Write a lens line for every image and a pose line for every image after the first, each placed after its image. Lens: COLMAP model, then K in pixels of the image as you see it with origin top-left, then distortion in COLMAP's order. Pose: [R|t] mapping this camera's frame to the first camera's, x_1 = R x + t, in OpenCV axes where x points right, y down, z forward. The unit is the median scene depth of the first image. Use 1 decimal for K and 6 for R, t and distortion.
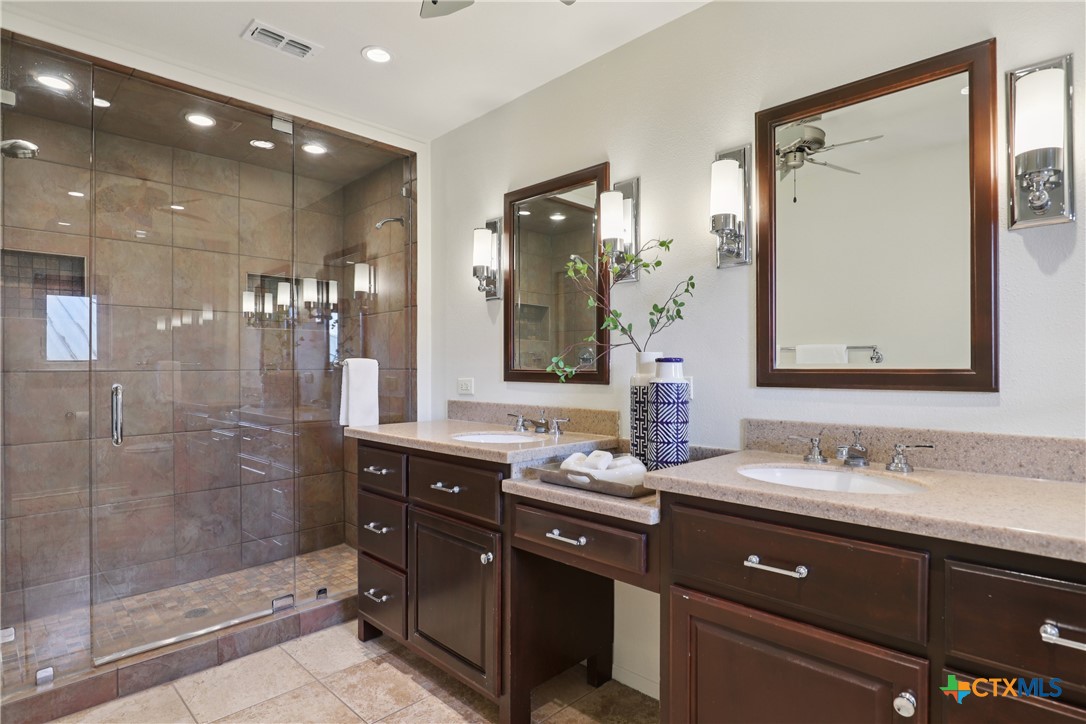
lens RADIAL K [[570.4, 0, 546.9], [0, 570.4, 365.5], [0, 0, 1]] dist [-0.028403, 0.007094]
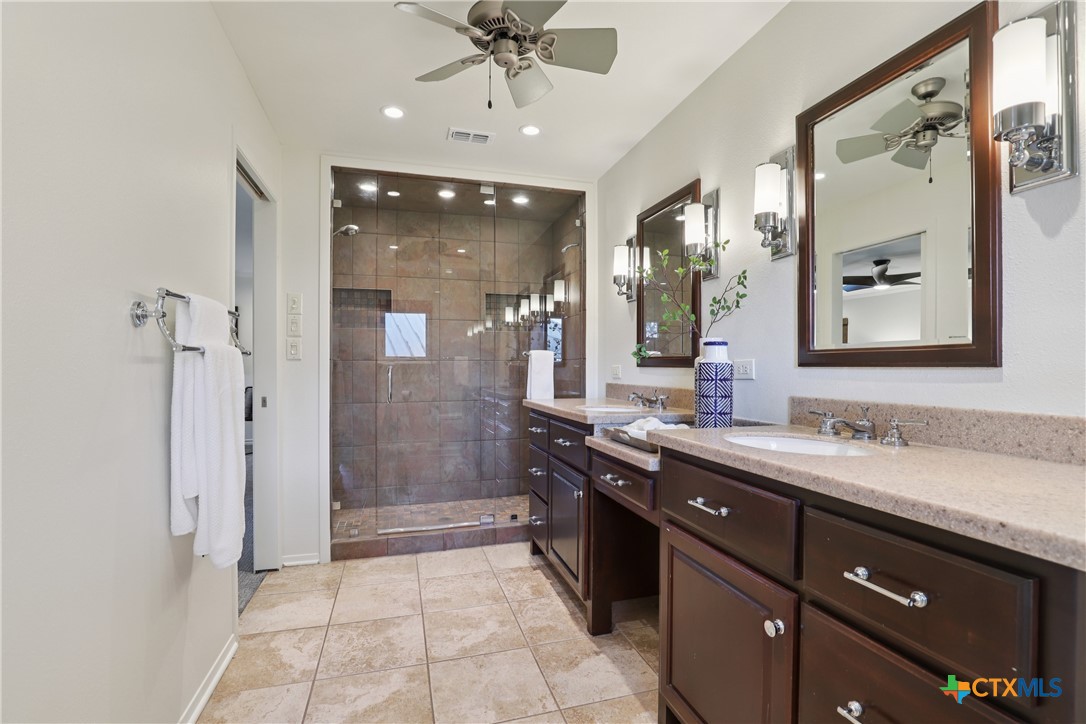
lens RADIAL K [[495.8, 0, 535.3], [0, 495.8, 364.2], [0, 0, 1]] dist [-0.033285, 0.003448]
pose [[0.872484, 0.001835, -0.488639, 0.323839], [-0.001780, 0.999998, 0.000579, 0.027280], [0.488639, 0.000365, 0.872486, -0.056503]]
